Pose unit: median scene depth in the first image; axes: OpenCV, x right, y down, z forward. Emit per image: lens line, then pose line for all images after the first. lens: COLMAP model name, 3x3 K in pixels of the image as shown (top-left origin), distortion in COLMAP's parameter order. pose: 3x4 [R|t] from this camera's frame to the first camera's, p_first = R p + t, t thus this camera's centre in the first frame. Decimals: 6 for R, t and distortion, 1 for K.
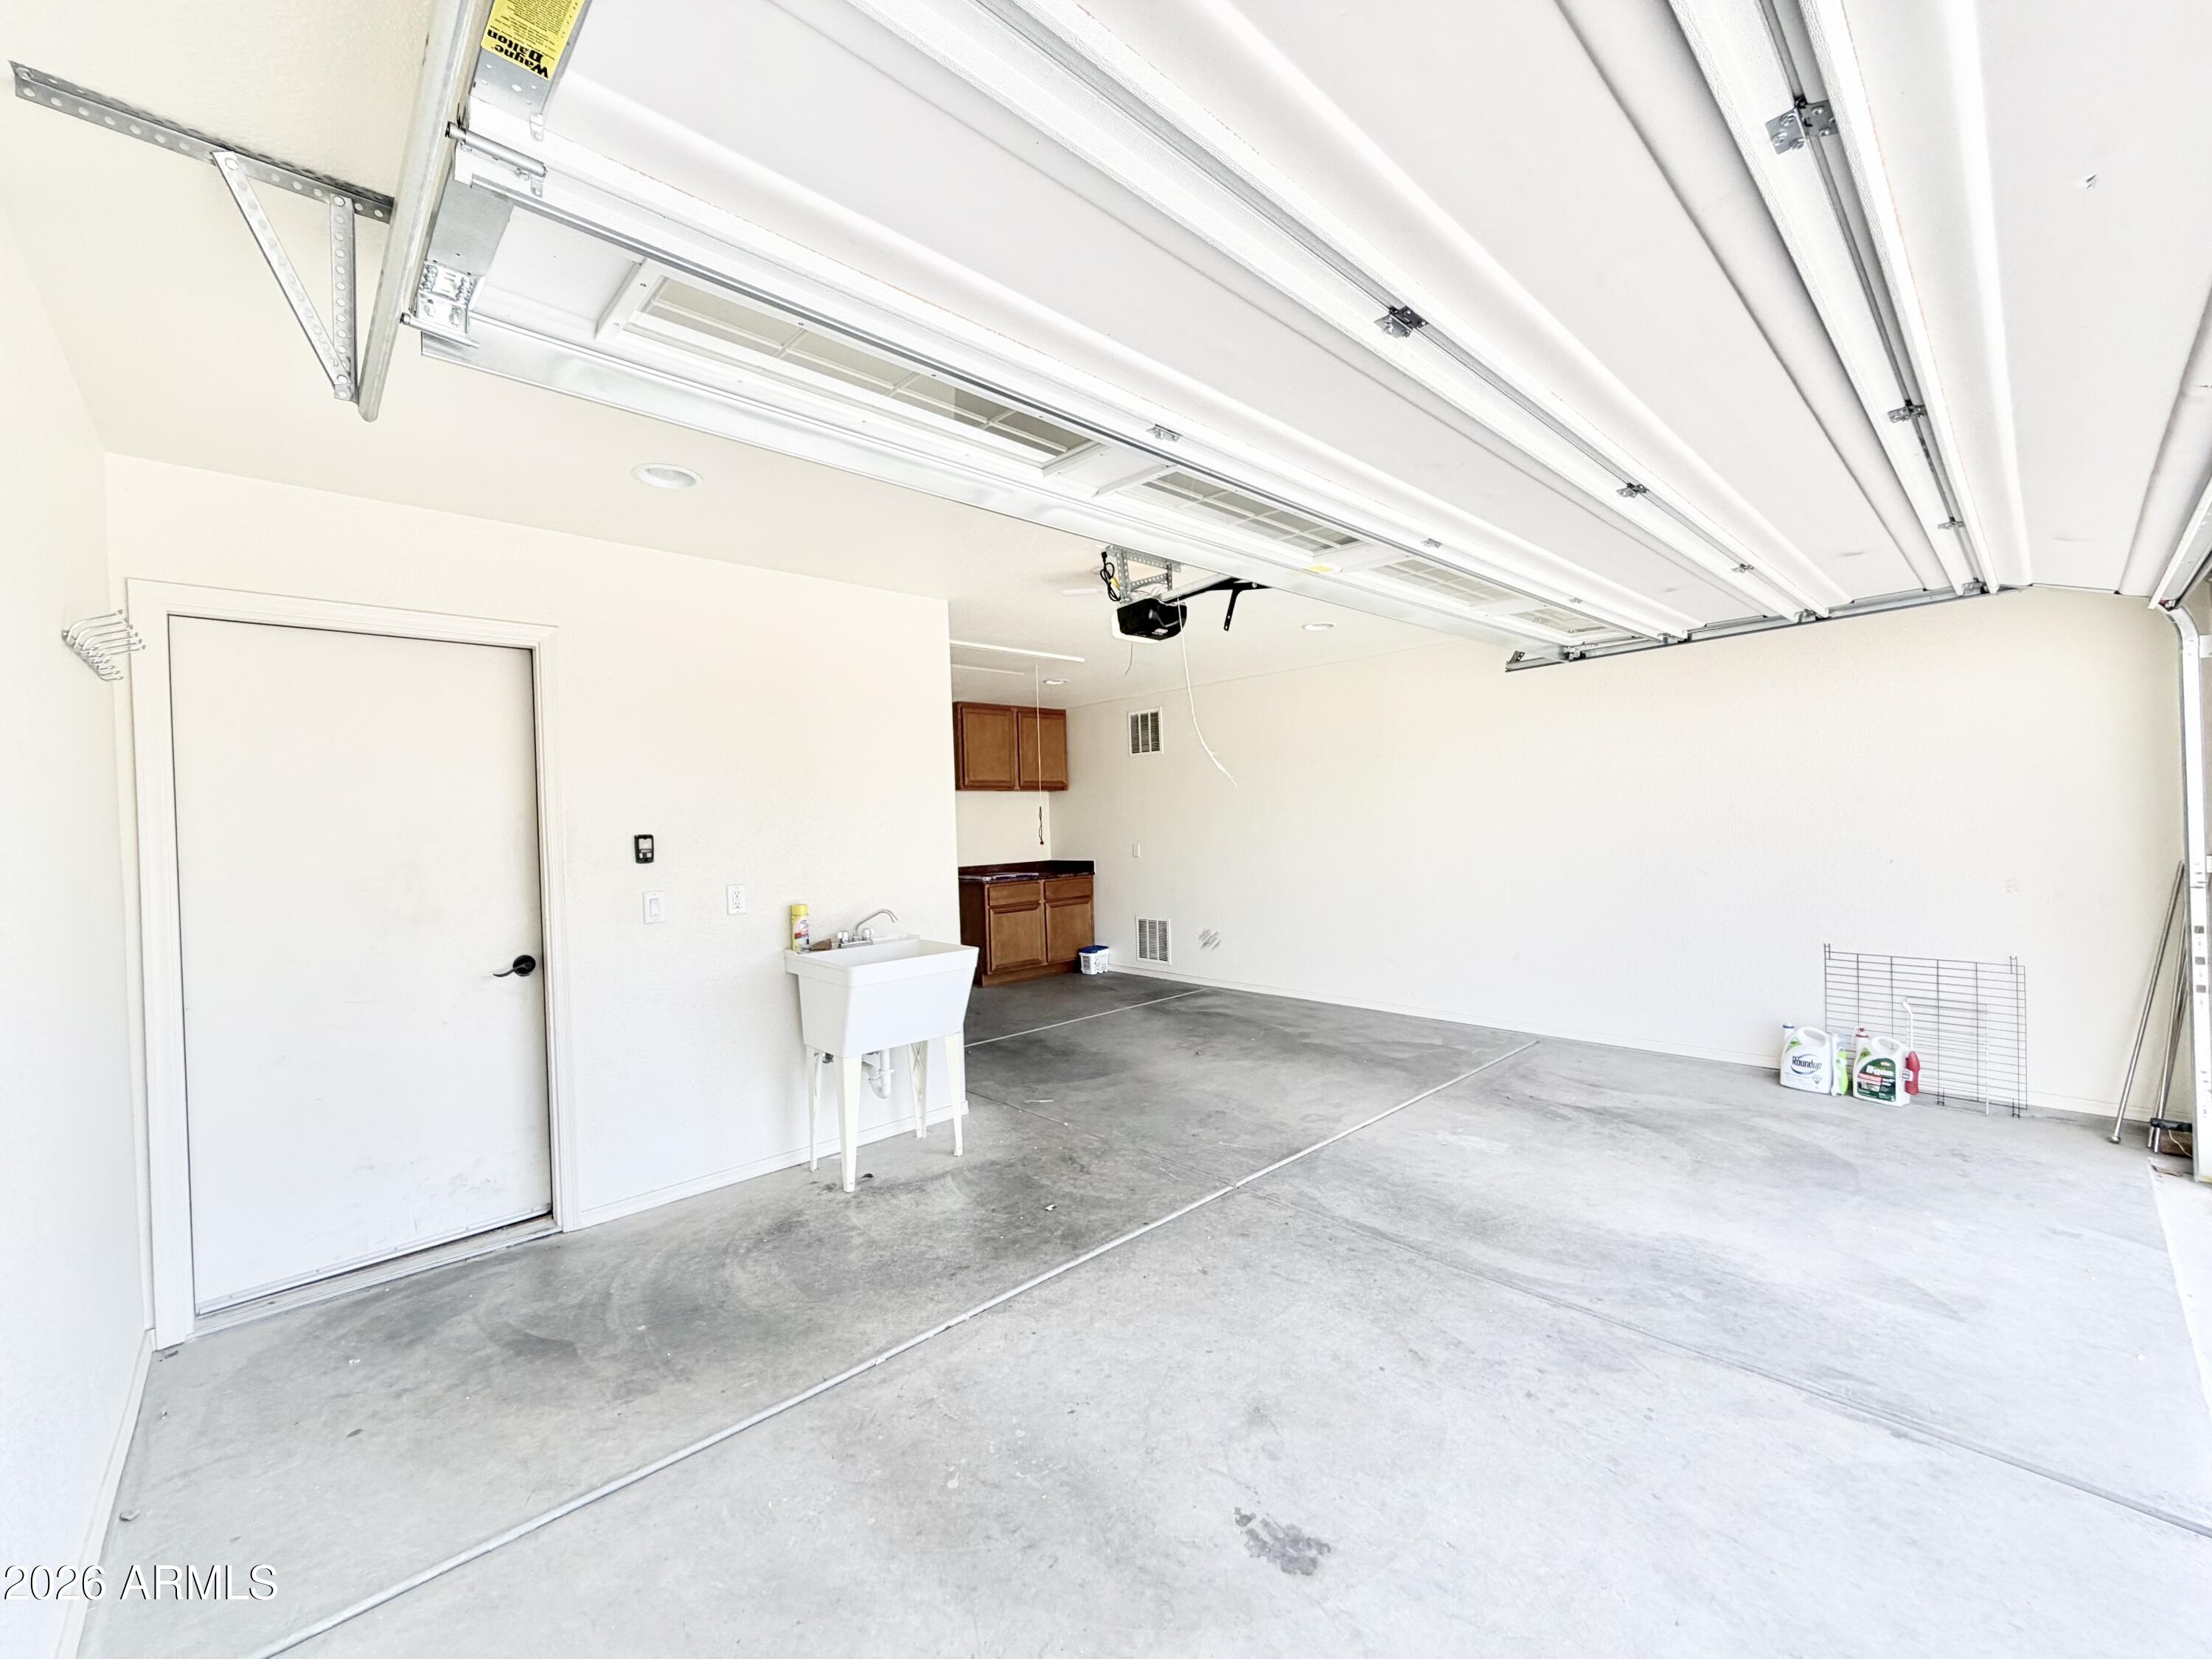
lens RADIAL K [[884.7, 0, 1098.0], [0, 884.7, 827.3], [0, 0, 1]] dist [-0.000433, -0.000356]
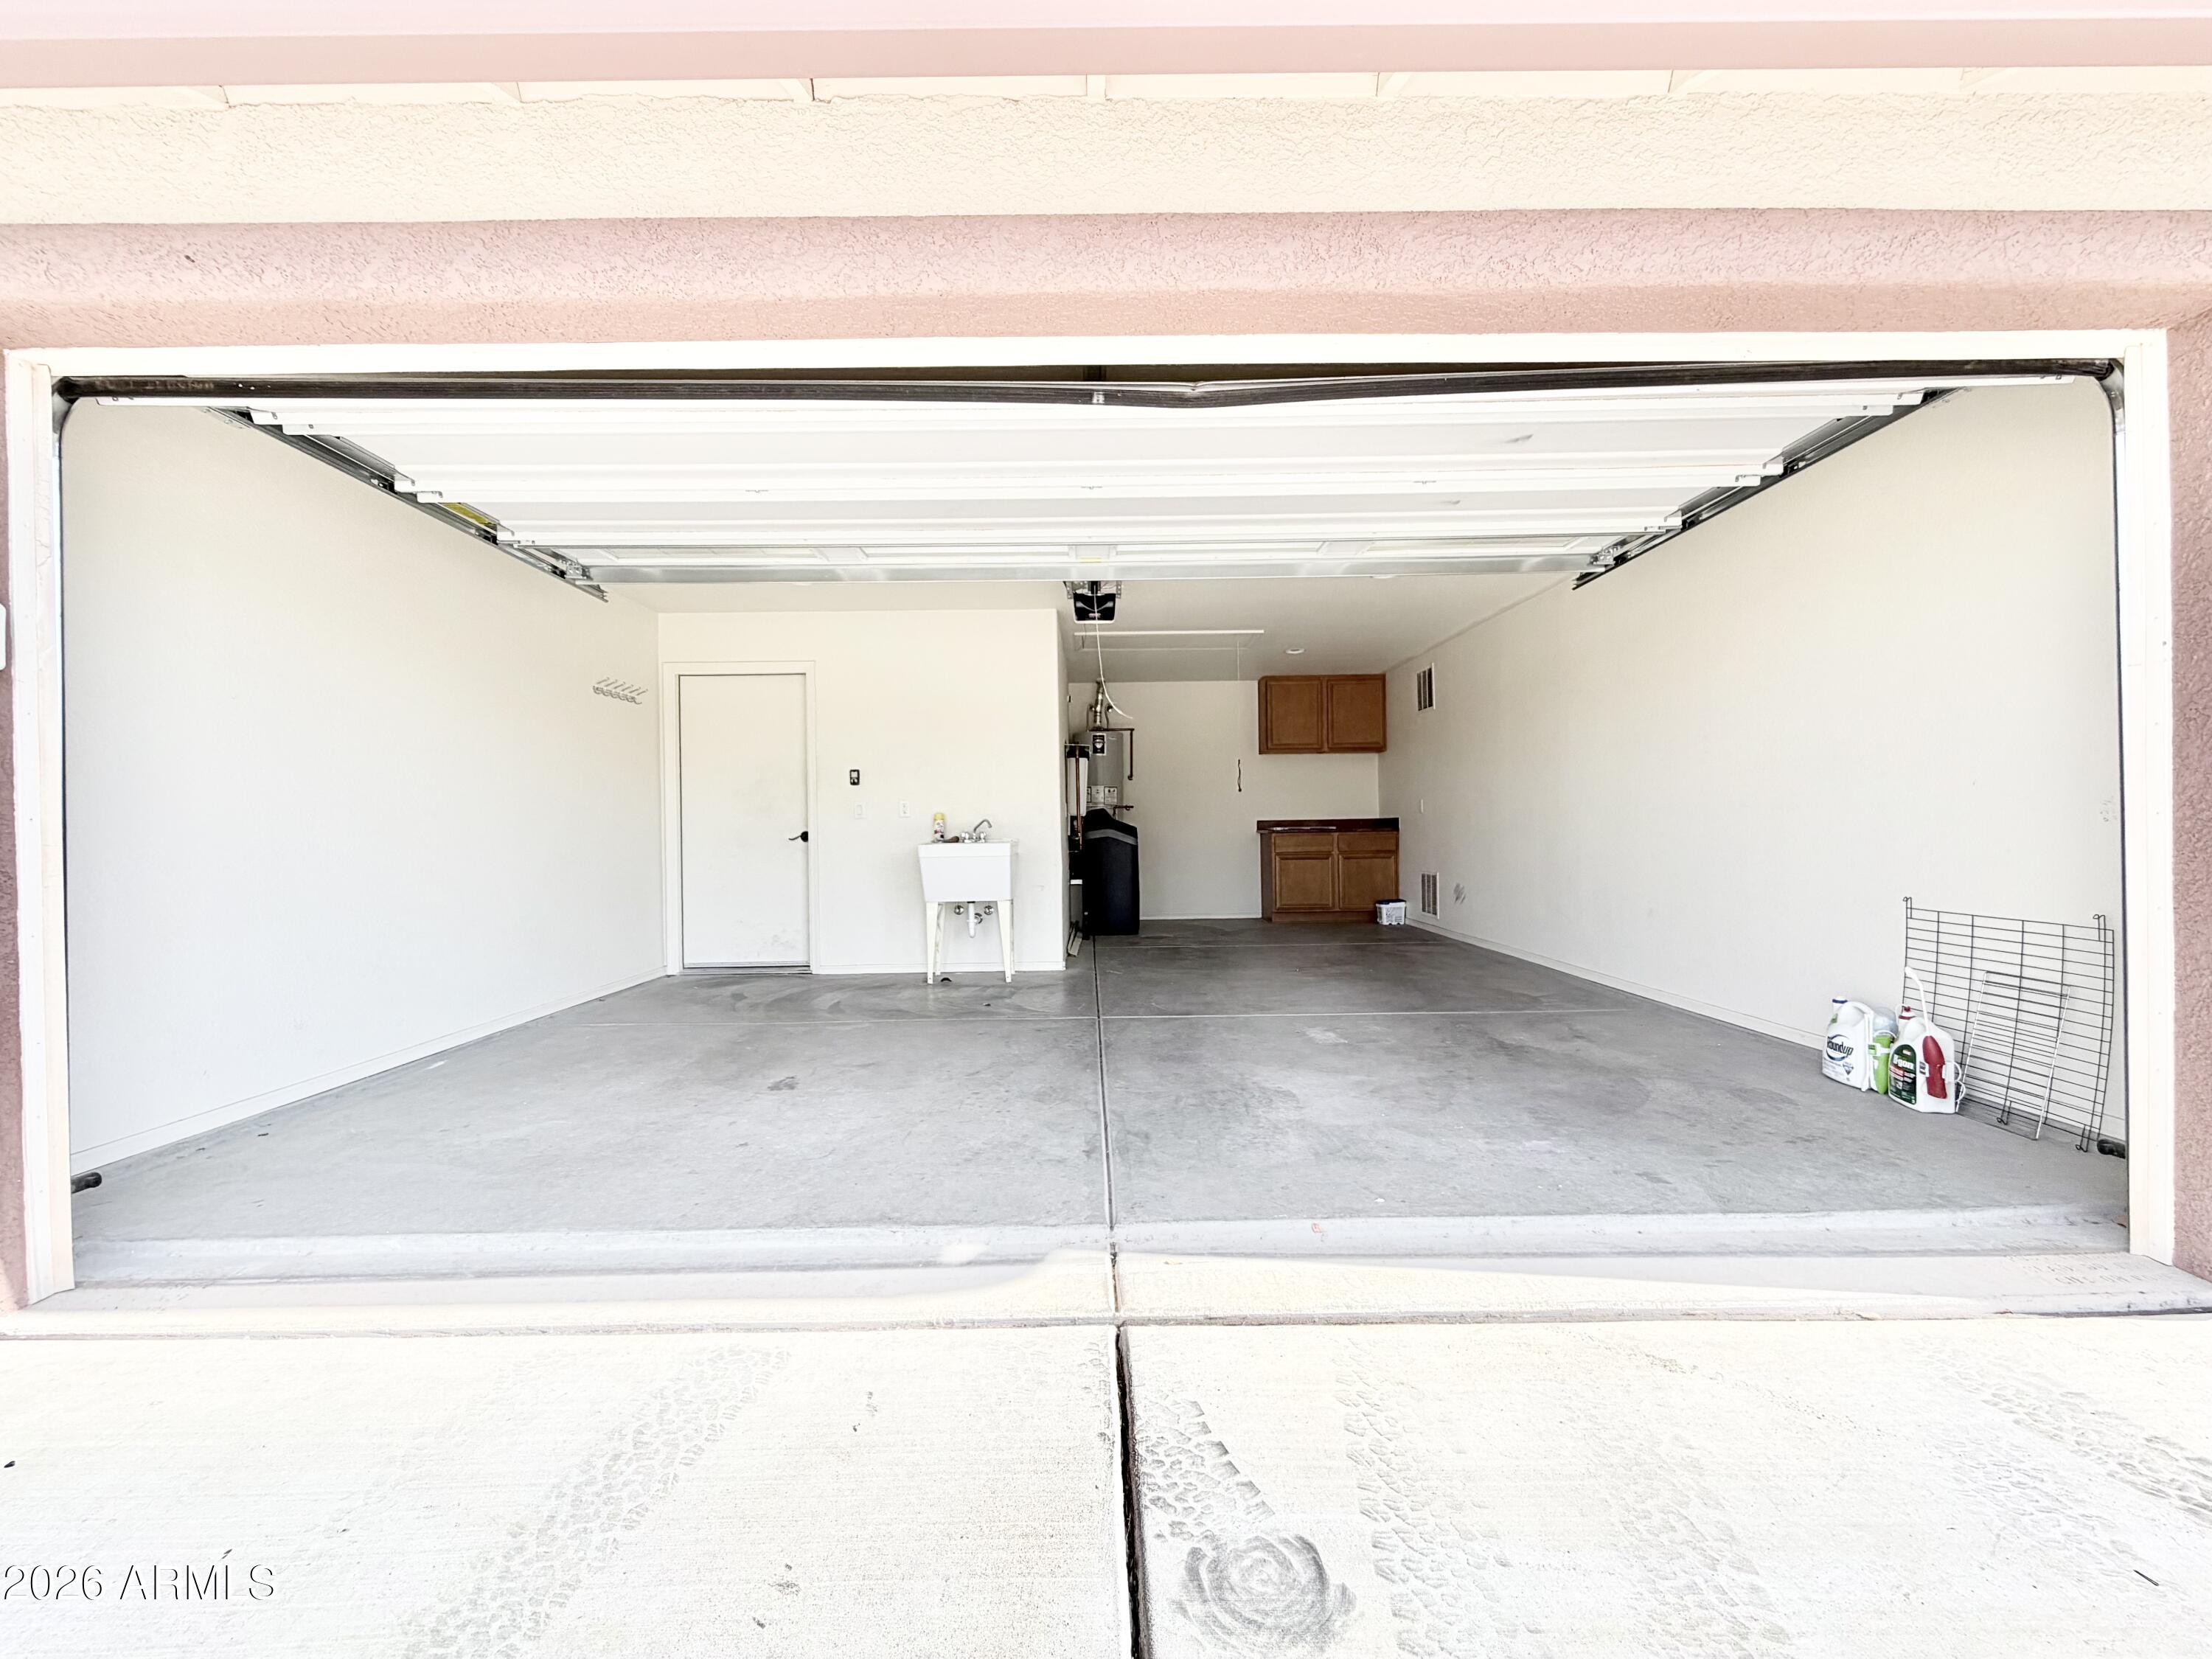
lens RADIAL K [[884.7, 0, 1098.1], [0, 884.7, 823.6], [0, 0, 1]] dist [-0.000433, -0.000356]
pose [[0.738464, 0.017495, -0.674066, 0.825205], [-0.012709, 0.999847, 0.012028, 0.069895], [0.674173, -0.000315, 0.738573, -0.006426]]
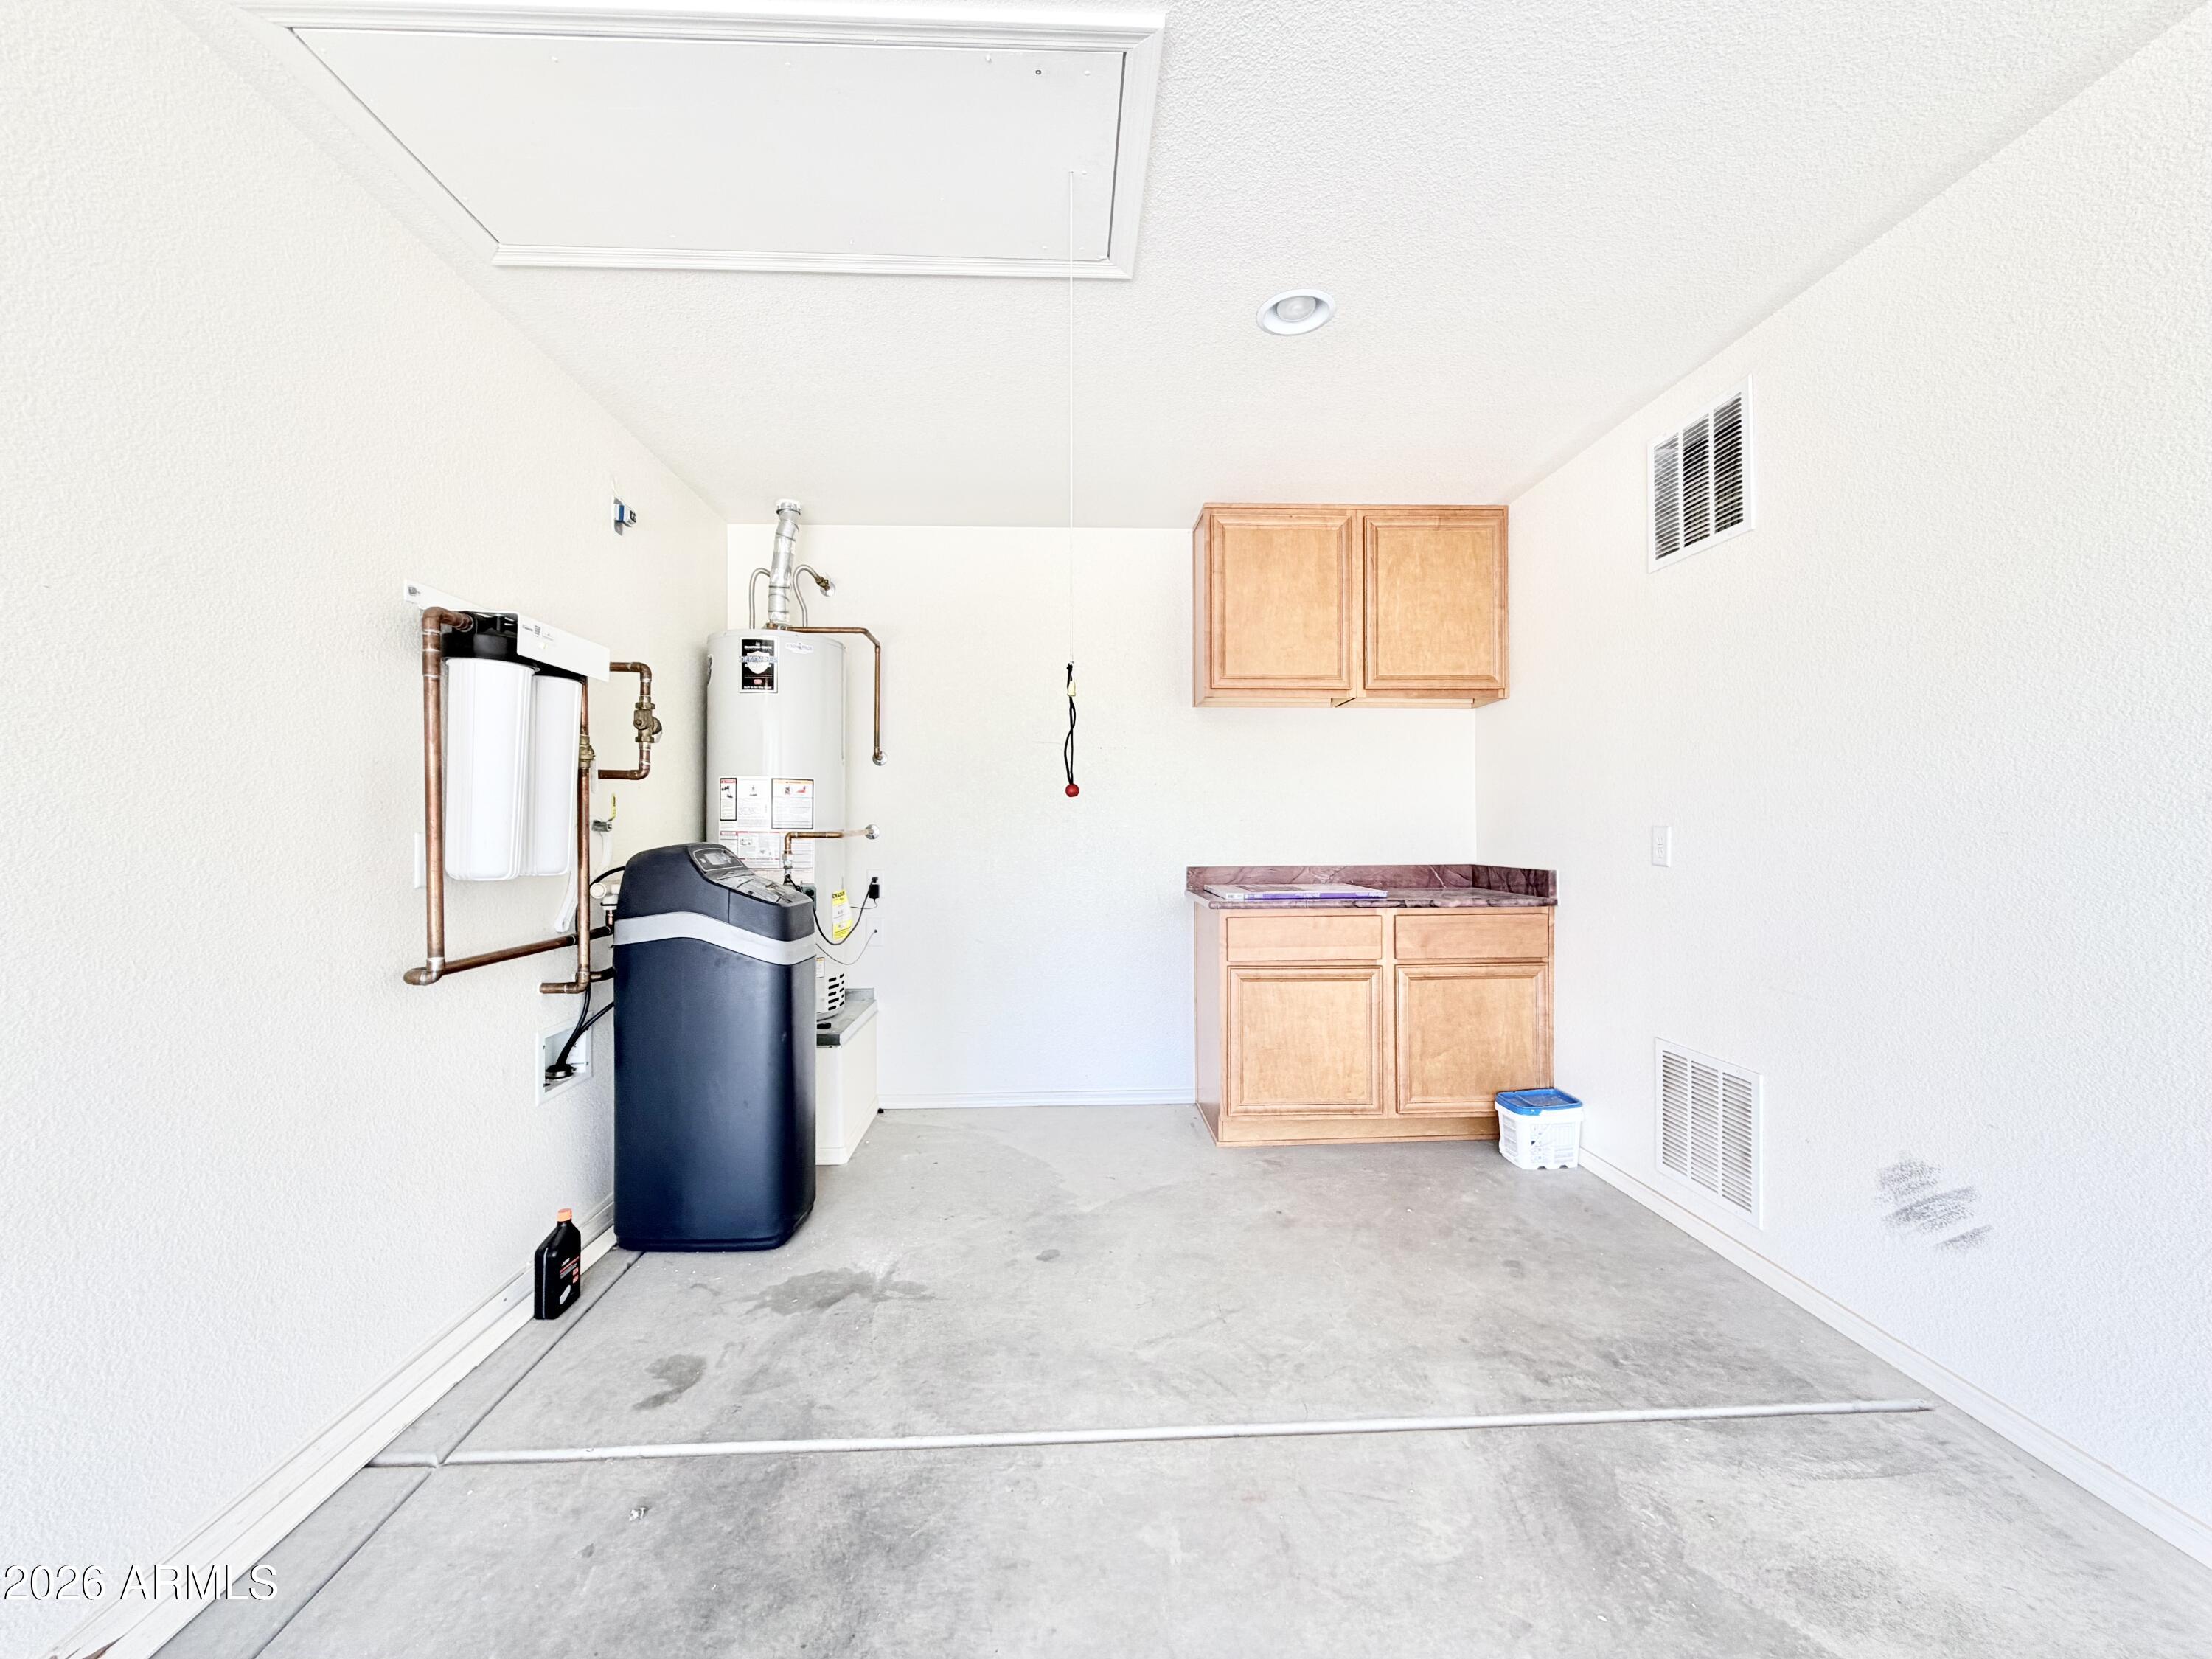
lens RADIAL K [[884.7, 0, 1096.1], [0, 884.7, 830.7], [0, 0, 1]] dist [-0.000433, -0.000356]
pose [[0.759642, 0.026683, -0.649794, 0.178083], [-0.022048, 0.999640, 0.015273, 0.036383], [0.649968, 0.002725, 0.759957, 1.089779]]
